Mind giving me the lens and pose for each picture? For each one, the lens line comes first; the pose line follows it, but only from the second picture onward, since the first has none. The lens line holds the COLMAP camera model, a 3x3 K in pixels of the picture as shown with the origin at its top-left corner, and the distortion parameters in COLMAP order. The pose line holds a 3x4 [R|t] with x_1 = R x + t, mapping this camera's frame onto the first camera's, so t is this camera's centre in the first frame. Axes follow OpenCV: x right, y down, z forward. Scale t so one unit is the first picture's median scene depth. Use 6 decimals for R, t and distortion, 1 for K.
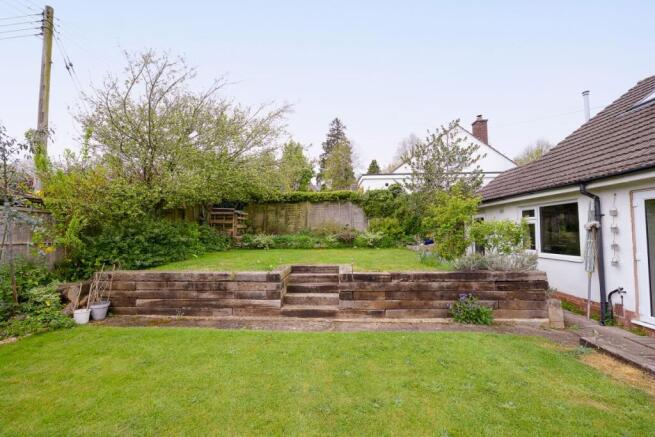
lens RADIAL K [[262.4, 0, 326.7], [0, 262.4, 220.2], [0, 0, 1]] dist [-0.003126, 0.000048]
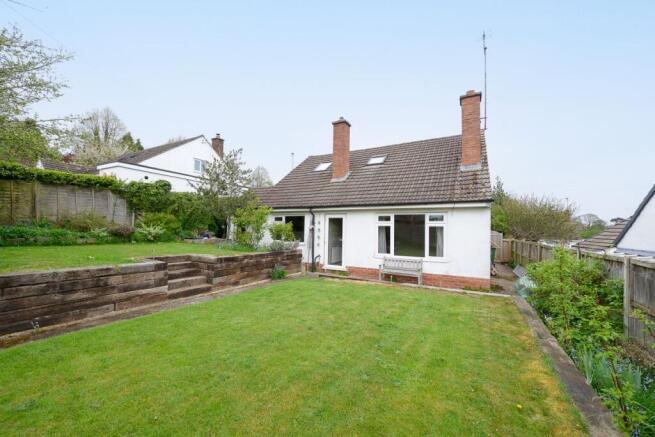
lens RADIAL K [[269.9, 0, 327.5], [0, 269.9, 218.5], [0, 0, 1]] dist [0.000151, 0.000146]
pose [[0.444121, 0.059436, 0.893993, -0.918852], [-0.064995, 0.997306, -0.034016, 0.012507], [-0.893606, -0.042998, 0.446787, -0.115121]]
